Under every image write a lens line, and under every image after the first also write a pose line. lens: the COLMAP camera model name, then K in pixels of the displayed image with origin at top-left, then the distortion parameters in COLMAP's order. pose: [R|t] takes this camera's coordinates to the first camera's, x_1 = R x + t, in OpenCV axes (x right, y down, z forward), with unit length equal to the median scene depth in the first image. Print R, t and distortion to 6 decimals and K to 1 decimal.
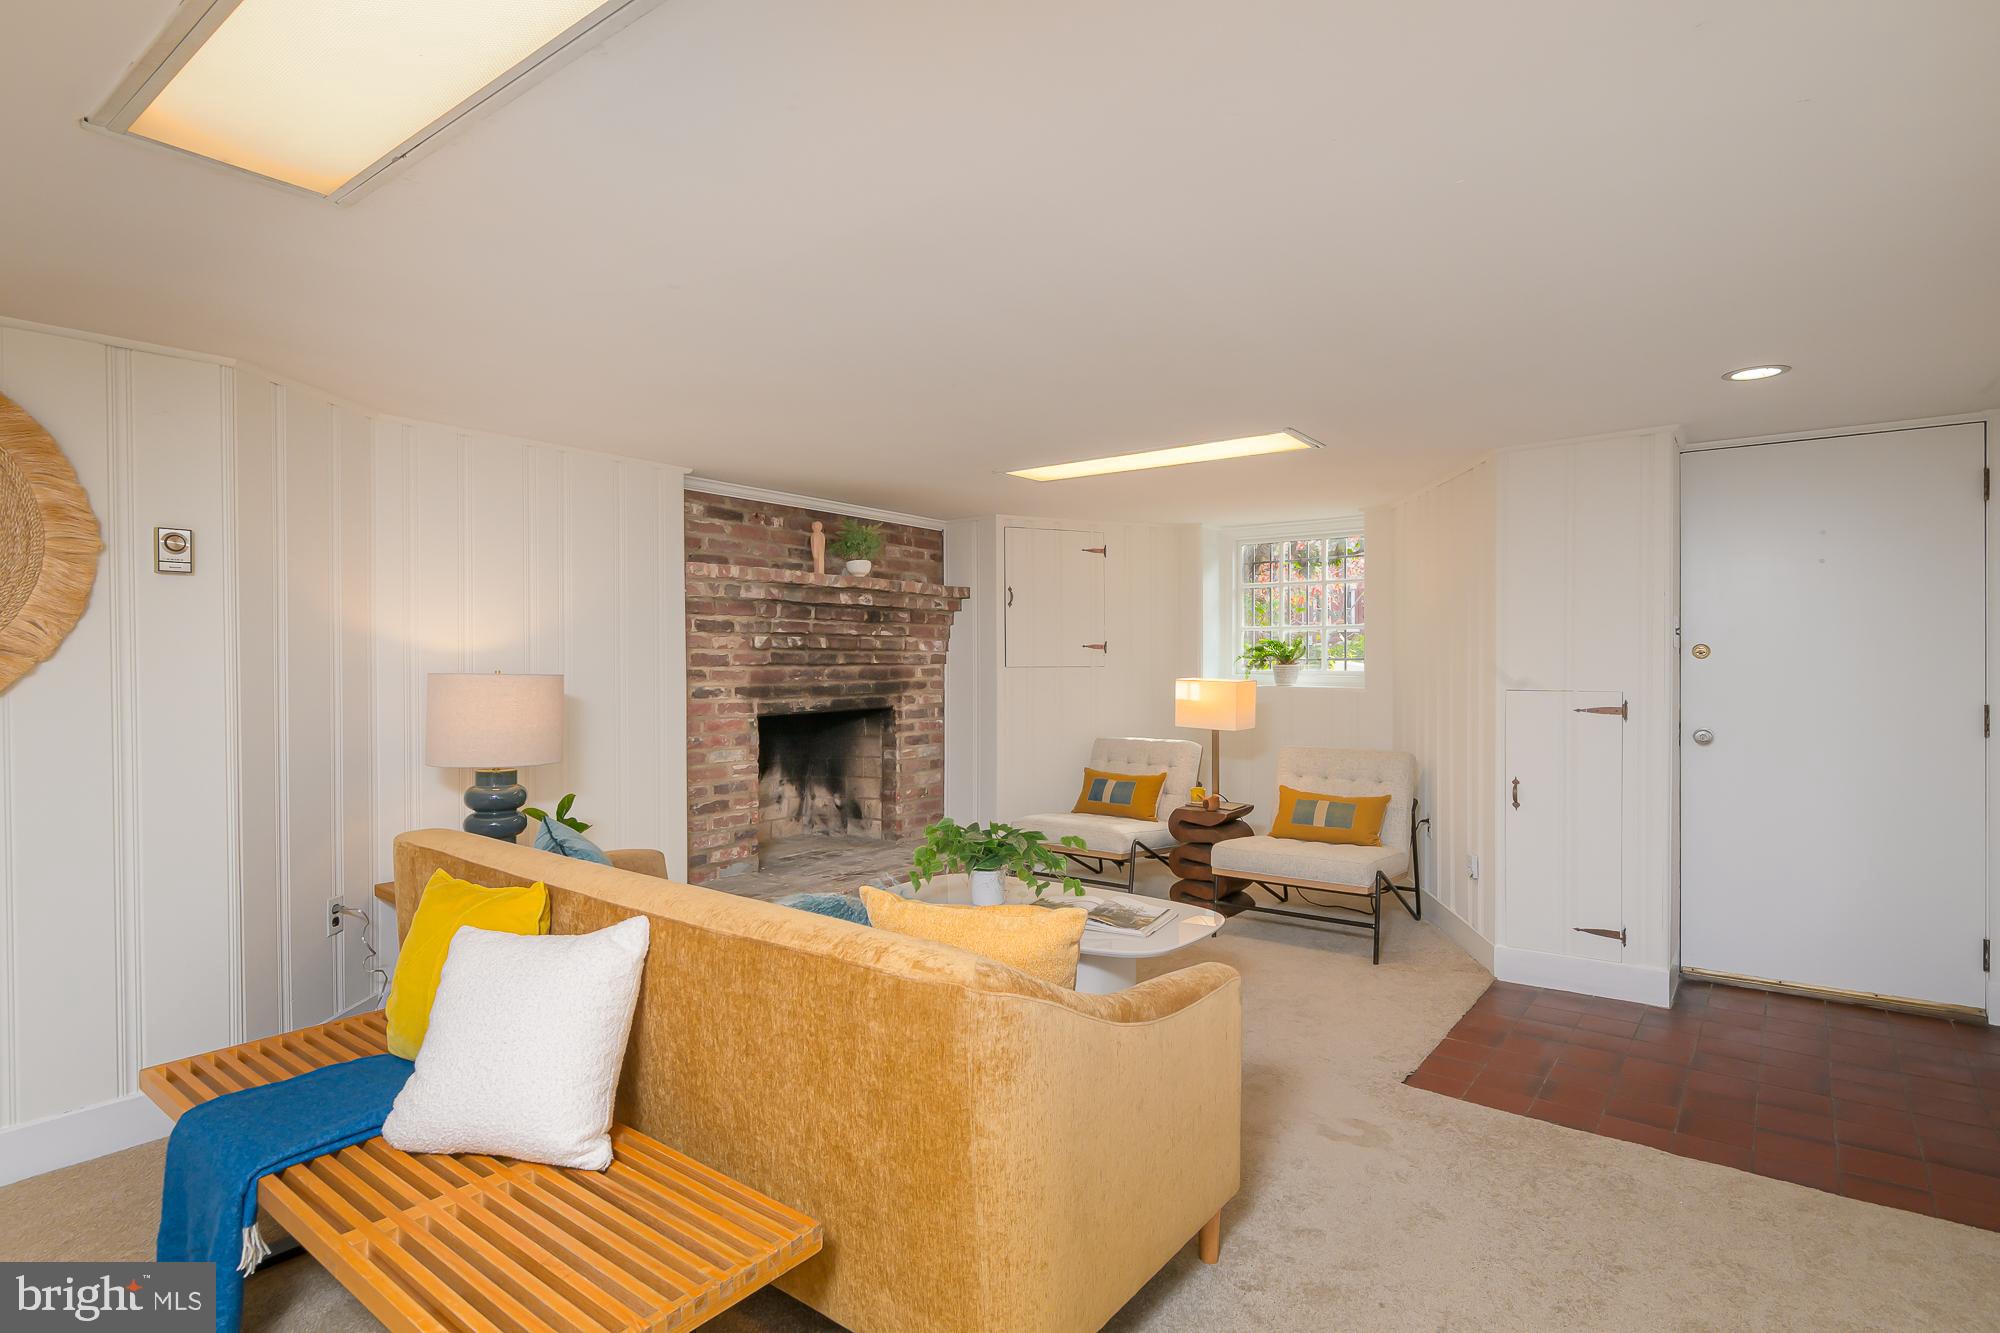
lens RADIAL K [[927.0, 0, 997.8], [0, 927.0, 678.6], [0, 0, 1]] dist [-0.005103, -0.001487]
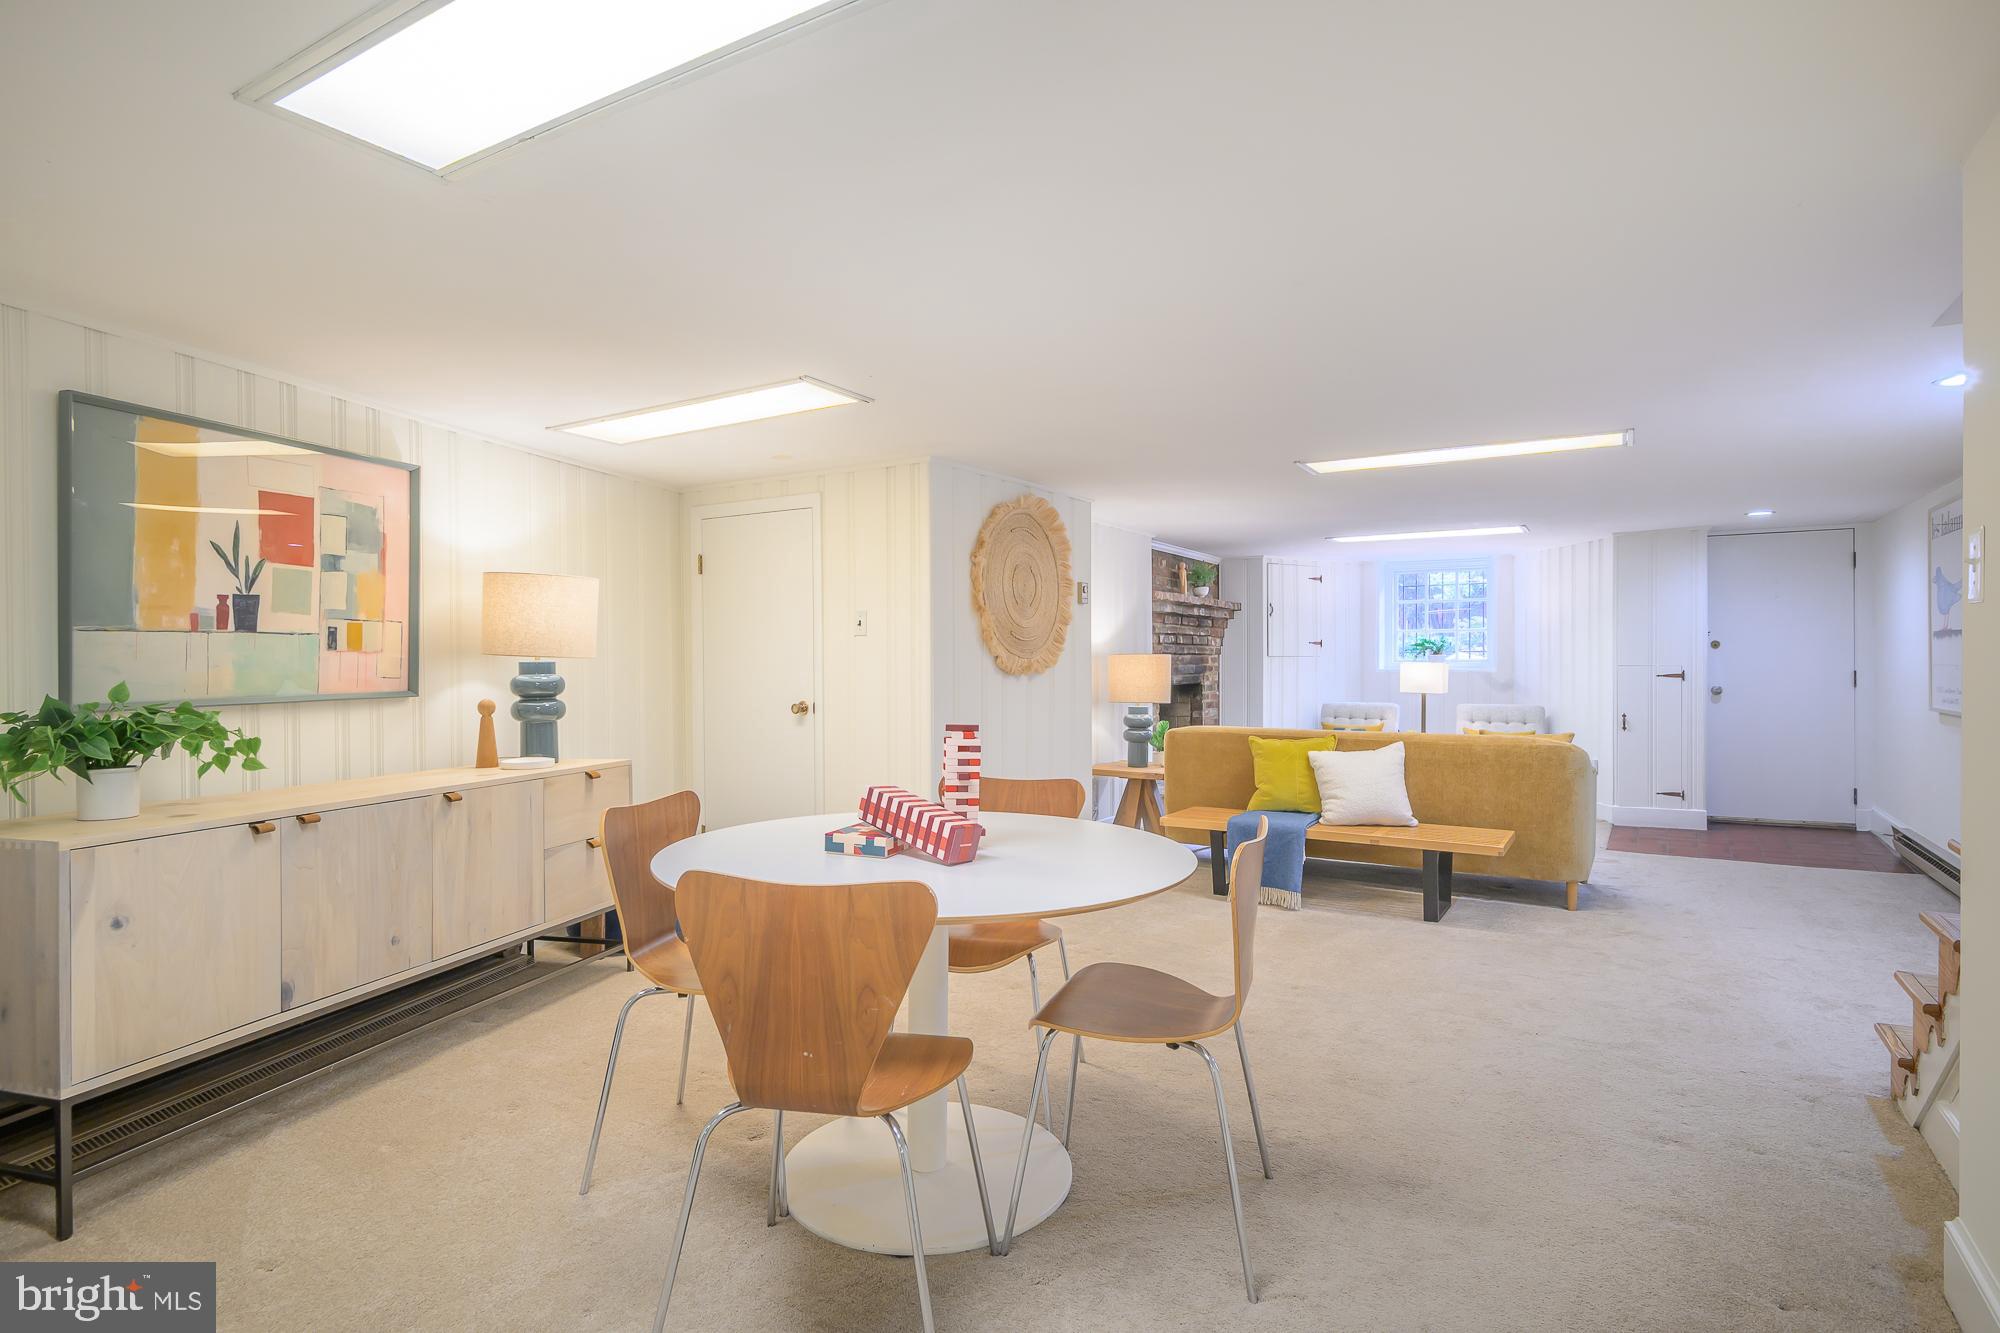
lens RADIAL K [[973.0, 0, 1006.1], [0, 973.0, 677.3], [0, 0, 1]] dist [-0.003934, -0.001612]
pose [[0.993724, -0.001104, 0.111857, -0.682045], [0.001699, 0.999985, -0.005222, 0.033430], [-0.111850, 0.005379, 0.993711, -0.608336]]
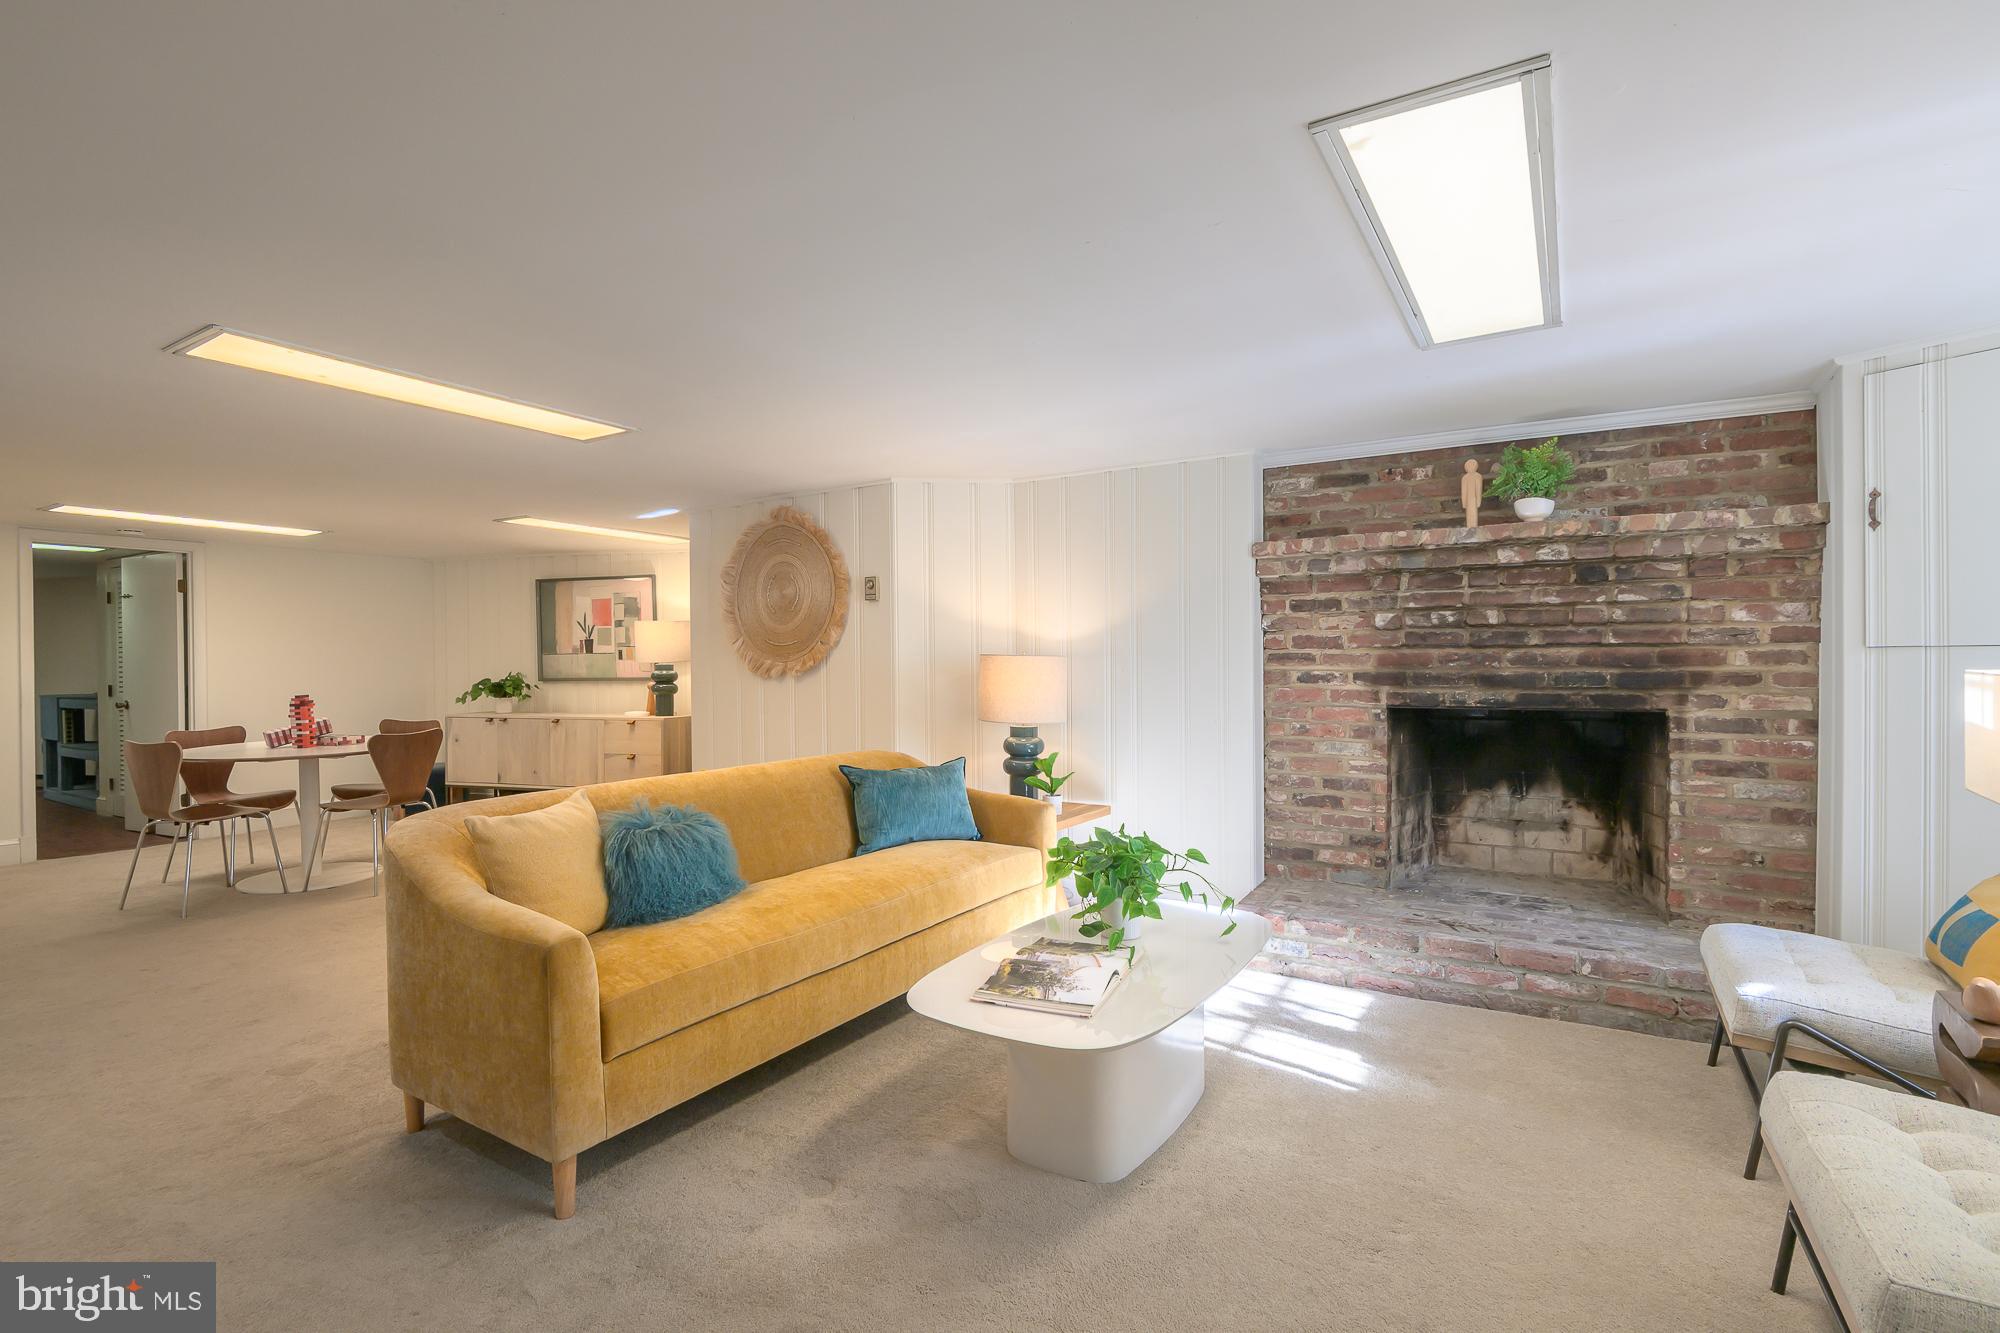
lens RADIAL K [[921.7, 0, 1010.9], [0, 921.7, 668.8], [0, 0, 1]] dist [0.003015, -0.005642]
pose [[0.136945, 0.018150, -0.990412, 0.514230], [-0.009978, 0.999807, 0.016943, -0.005626], [0.990528, 0.007562, 0.137099, 0.520088]]
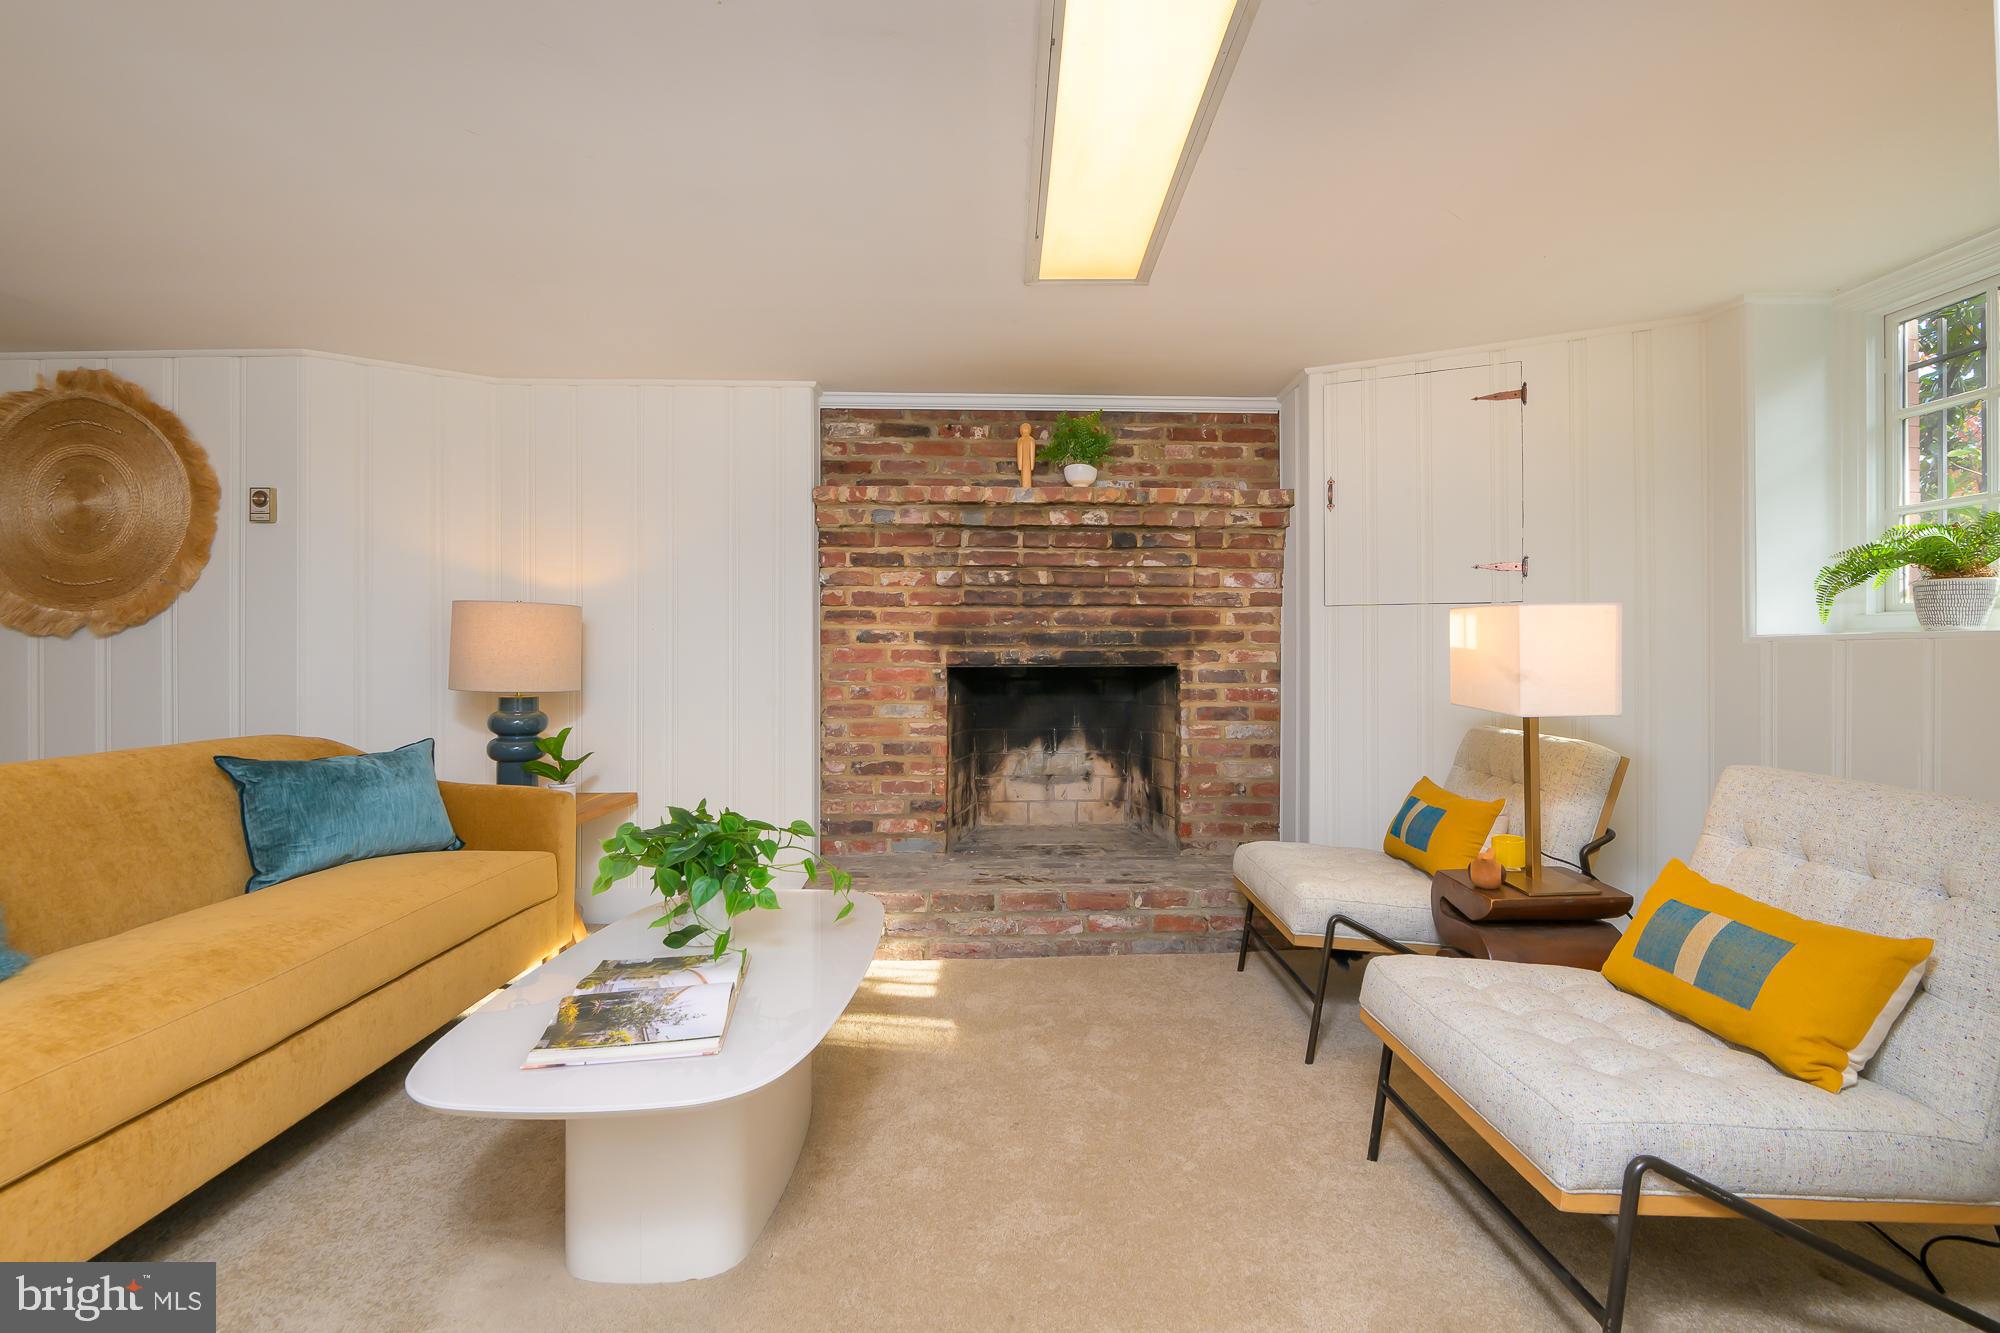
lens RADIAL K [[921.7, 0, 1018.3], [0, 921.7, 650.6], [0, 0, 1]] dist [0.003015, -0.005642]
pose [[0.654369, 0.007009, -0.756143, 0.396005], [-0.016220, 0.999857, -0.004768, 0.027757], [0.756002, 0.015384, 0.654389, 0.486111]]
